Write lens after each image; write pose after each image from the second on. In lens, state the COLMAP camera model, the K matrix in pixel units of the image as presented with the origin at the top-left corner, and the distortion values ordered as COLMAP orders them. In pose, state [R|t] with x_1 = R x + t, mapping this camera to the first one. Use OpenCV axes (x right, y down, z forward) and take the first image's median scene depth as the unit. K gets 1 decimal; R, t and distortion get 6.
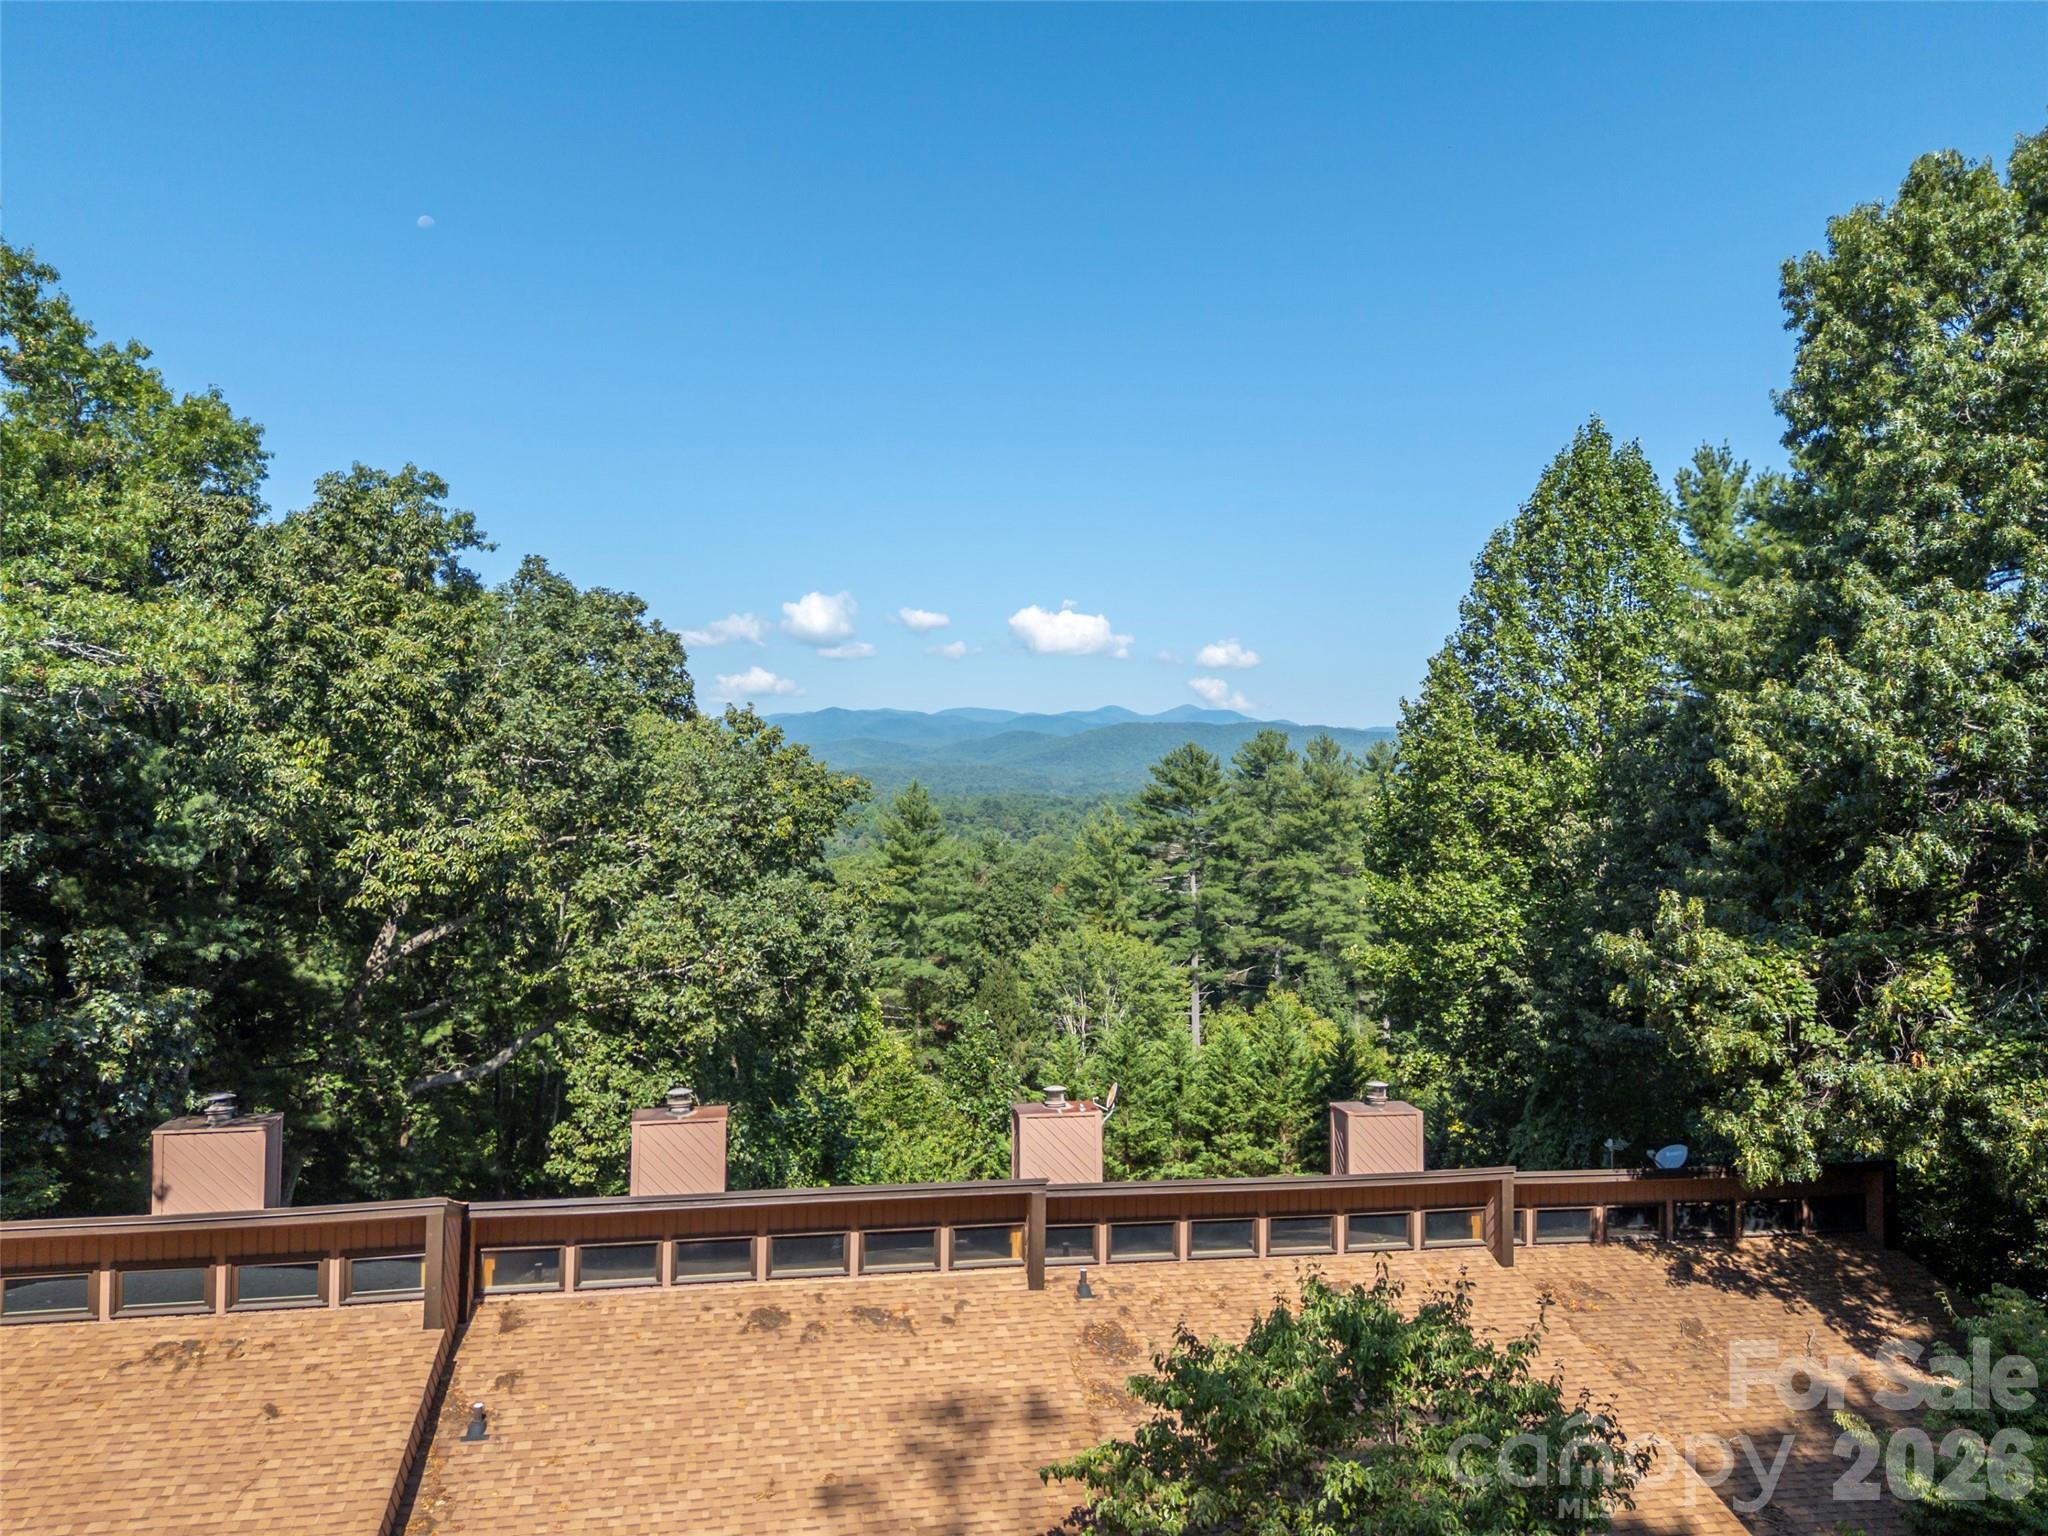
lens RADIAL K [[1457.3, 0, 992.0], [0, 1457.3, 746.6], [0, 0, 1]] dist [0.048849, -0.029260]
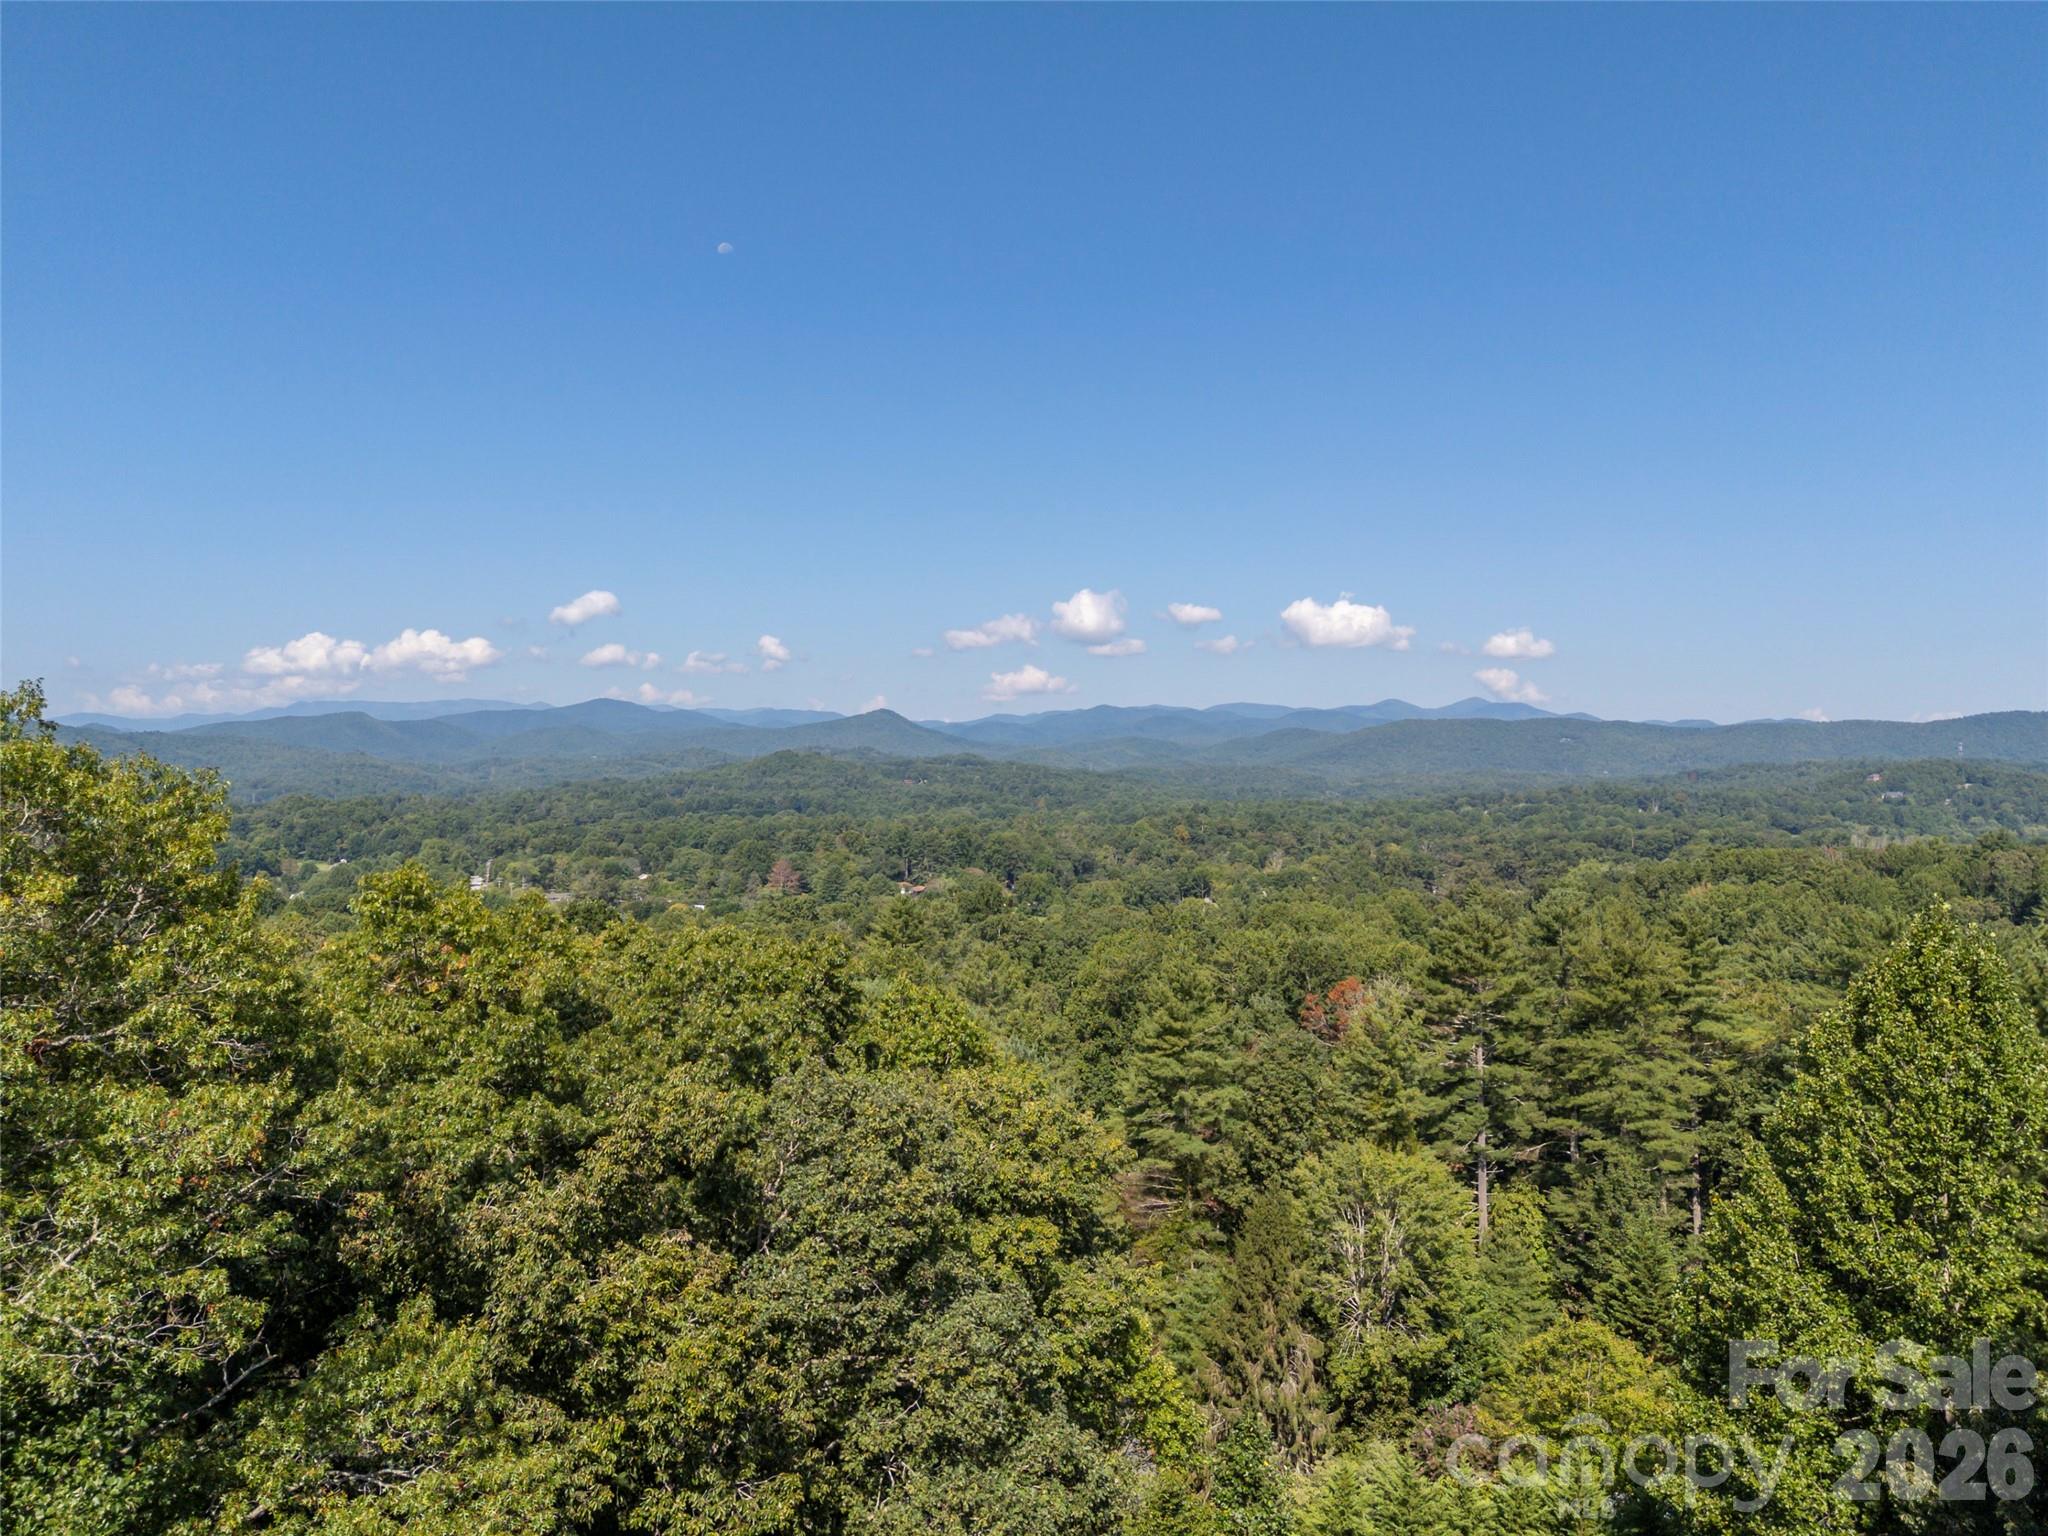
lens RADIAL K [[1457.3, 0, 999.3], [0, 1457.3, 732.6], [0, 0, 1]] dist [0.048849, -0.029260]
pose [[0.983829, -0.002182, -0.179099, 0.001522], [0.003752, 0.999957, 0.008424, -0.128969], [0.179073, -0.008960, 0.983795, 0.001758]]
